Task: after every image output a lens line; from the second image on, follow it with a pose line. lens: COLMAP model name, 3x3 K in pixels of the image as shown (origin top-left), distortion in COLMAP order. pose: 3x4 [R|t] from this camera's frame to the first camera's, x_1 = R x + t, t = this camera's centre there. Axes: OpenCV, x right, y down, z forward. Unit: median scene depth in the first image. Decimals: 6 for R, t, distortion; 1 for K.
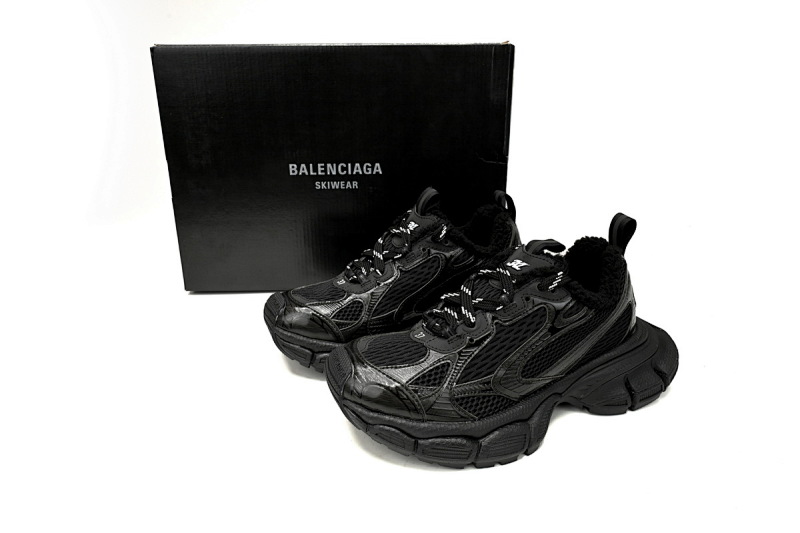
lens RADIAL K [[548.0, 0, 399.1], [0, 548.0, 267.8], [0, 0, 1]] dist [-0.008178, -0.000233]
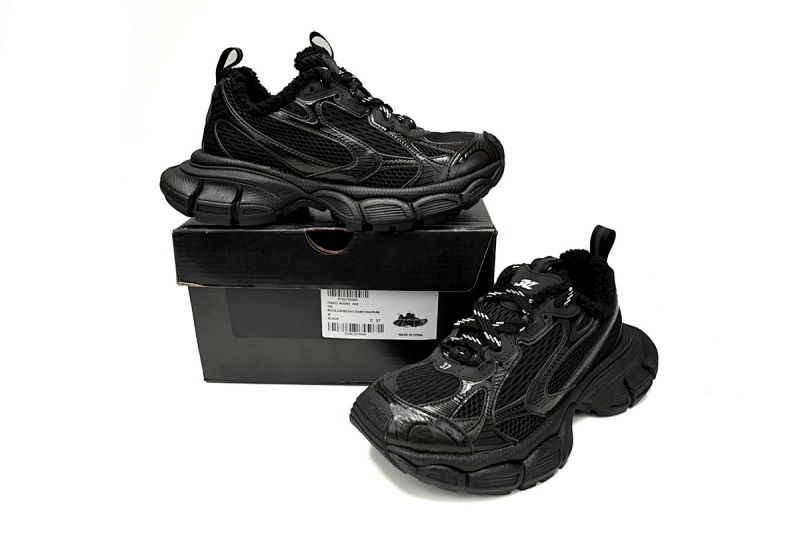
lens RADIAL K [[548.0, 0, 399.5], [0, 548.0, 264.7], [0, 0, 1]] dist [-0.008178, -0.000233]
pose [[0.968067, -0.094041, 0.232384, -0.263404], [0.098729, 0.995077, -0.008601, -0.059930], [-0.230432, 0.031269, 0.972586, 0.056146]]
